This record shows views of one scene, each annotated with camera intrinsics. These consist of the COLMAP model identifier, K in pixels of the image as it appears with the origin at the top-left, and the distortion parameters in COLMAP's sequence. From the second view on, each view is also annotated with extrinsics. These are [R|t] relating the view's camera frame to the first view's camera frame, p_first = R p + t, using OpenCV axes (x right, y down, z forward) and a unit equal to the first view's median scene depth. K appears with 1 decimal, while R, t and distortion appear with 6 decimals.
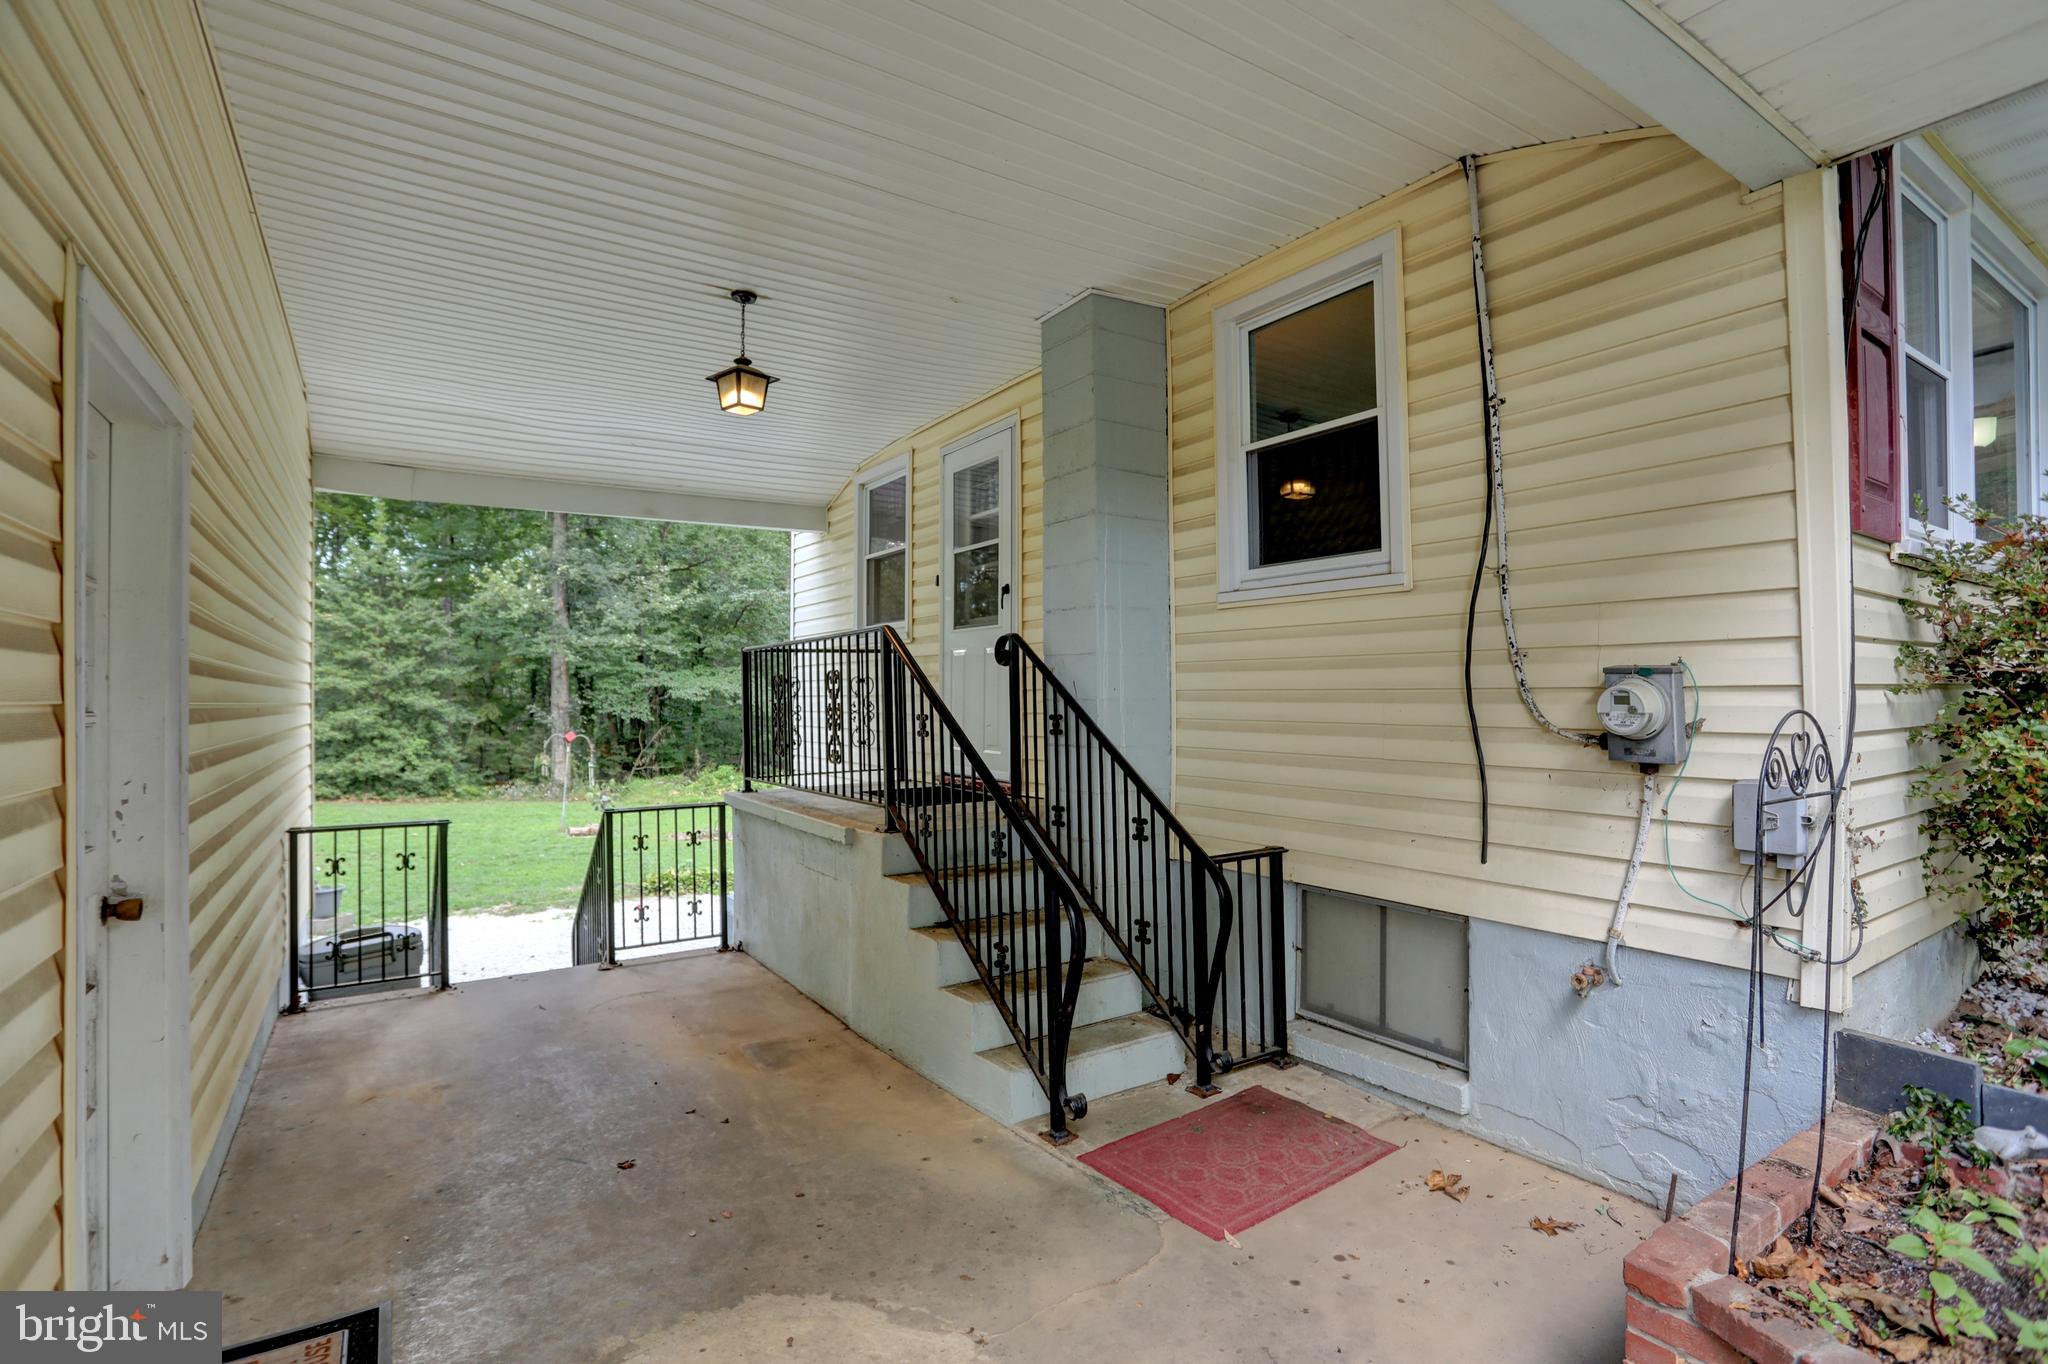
lens RADIAL K [[983.7, 0, 1027.6], [0, 983.7, 683.7], [0, 0, 1]] dist [-0.033704, 0.001219]
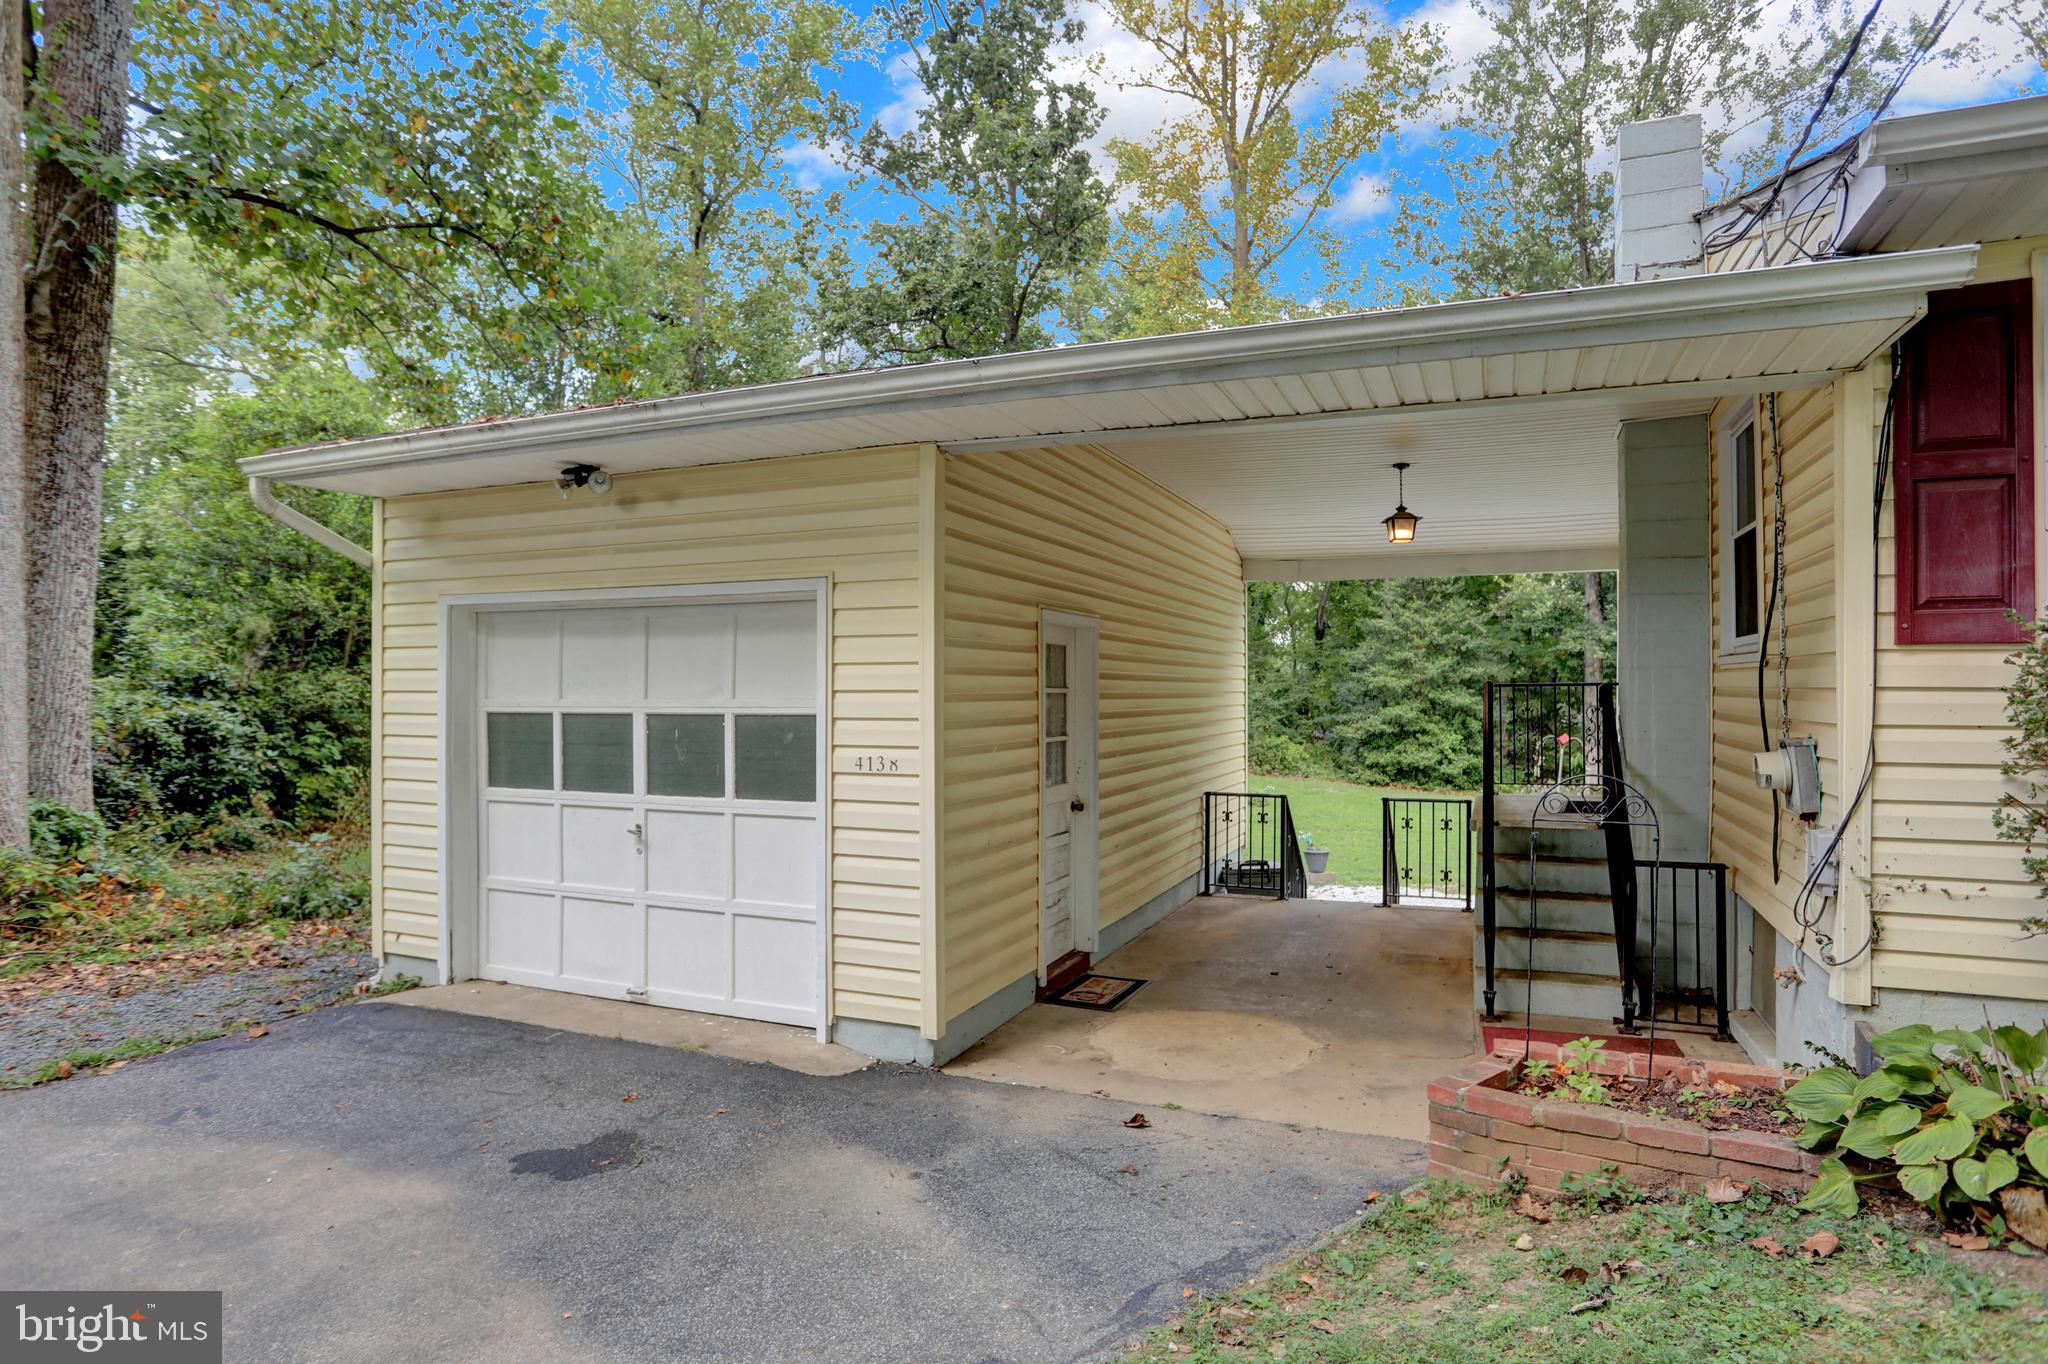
lens RADIAL K [[1131.9, 0, 1024.9], [0, 1131.9, 685.3], [0, 0, 1]] dist [-0.028921, -0.000423]
pose [[0.559872, 0.003492, -0.828572, 0.127387], [0.007278, 0.999932, 0.009132, -0.011192], [0.828547, -0.011143, 0.559809, -0.072387]]
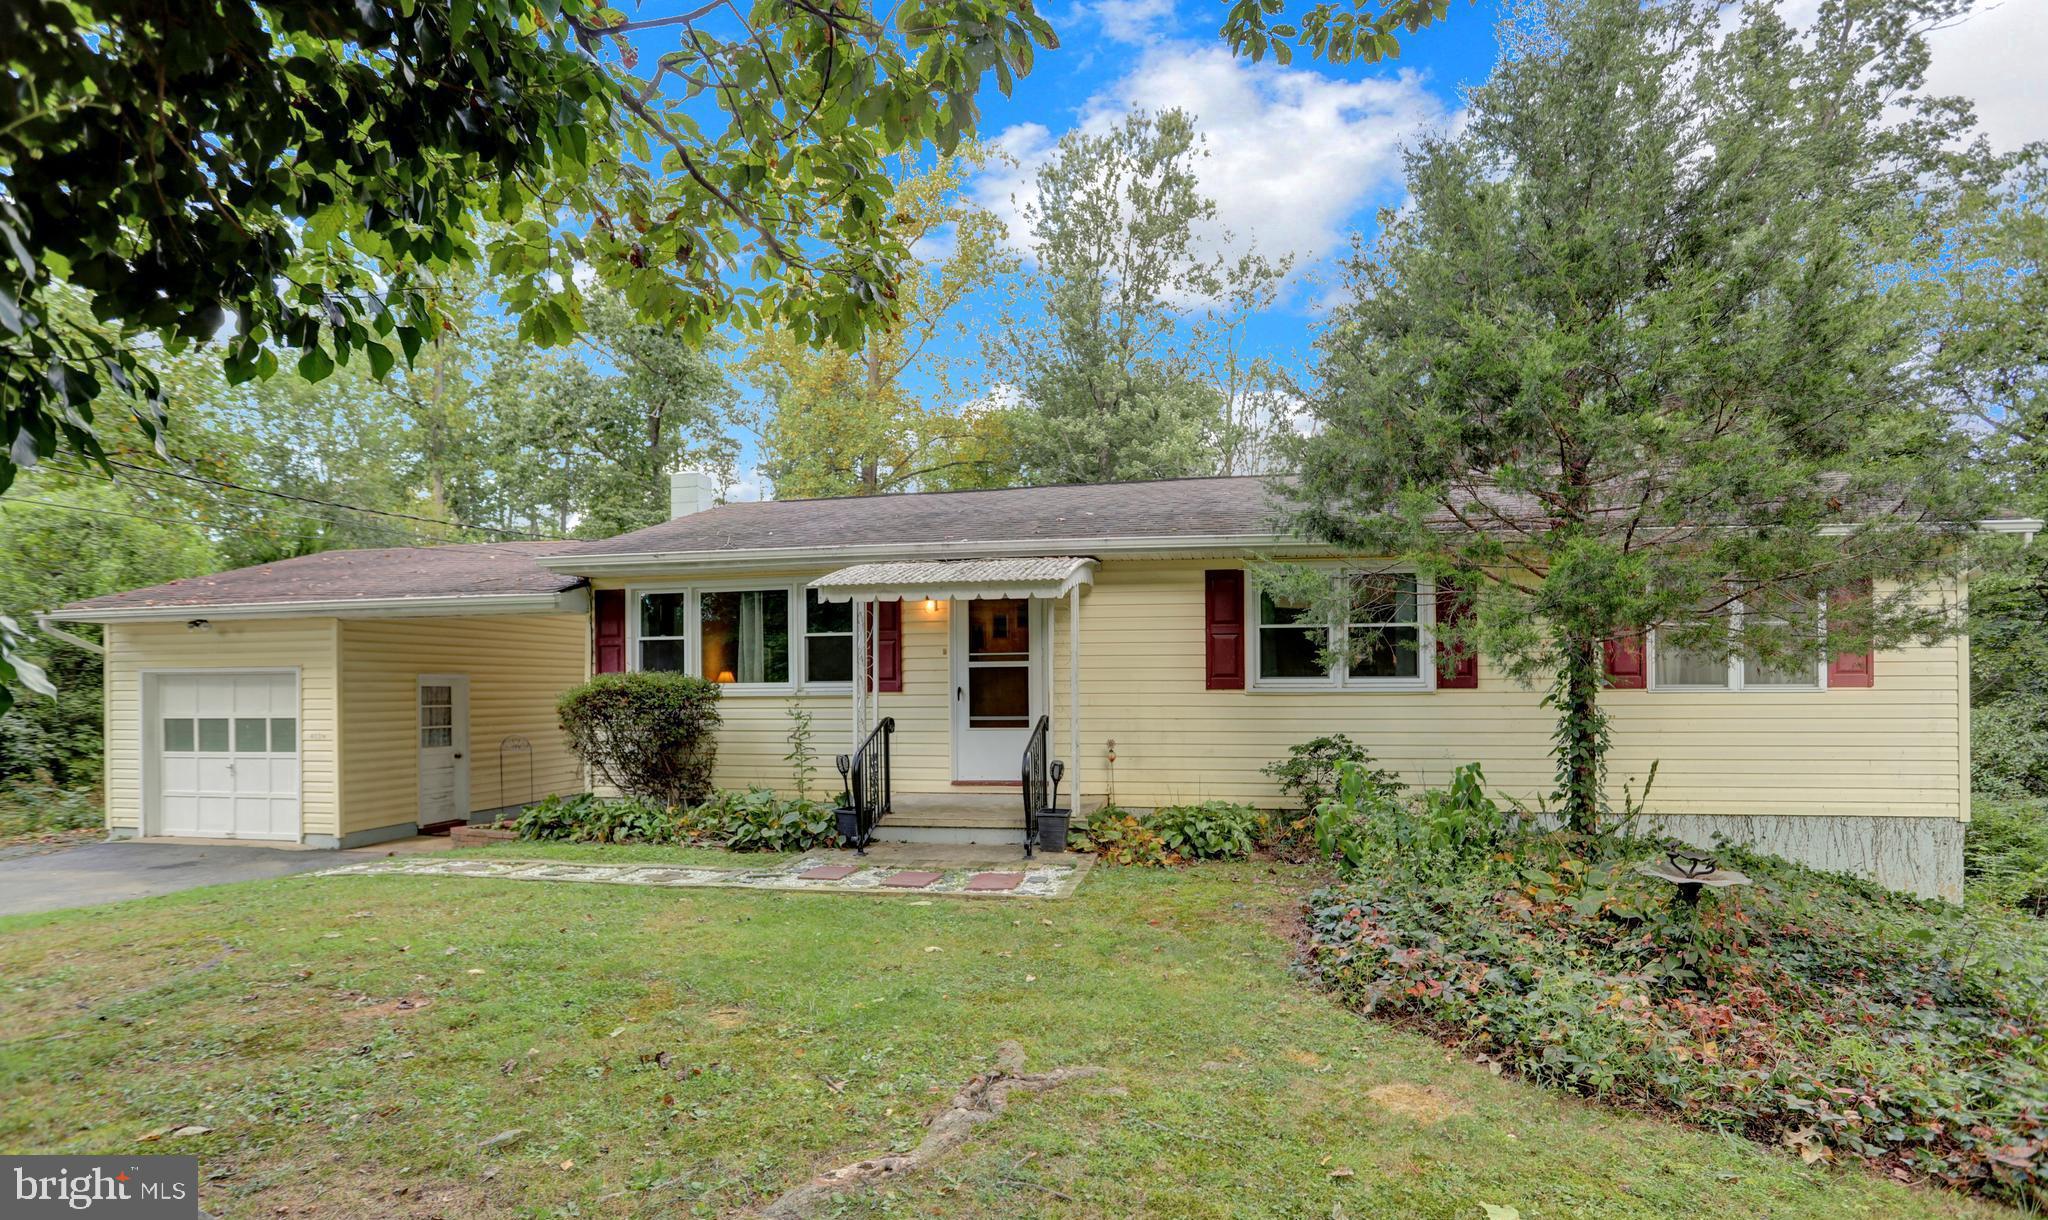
lens RADIAL K [[1055.2, 0, 1039.4], [0, 1055.2, 683.8], [0, 0, 1]] dist [0.001131, 0.000533]
pose [[0.687426, 0.000370, -0.726254, 0.516141], [0.011474, 0.999870, 0.011370, -0.021483], [0.726164, -0.016149, 0.687332, -0.076767]]
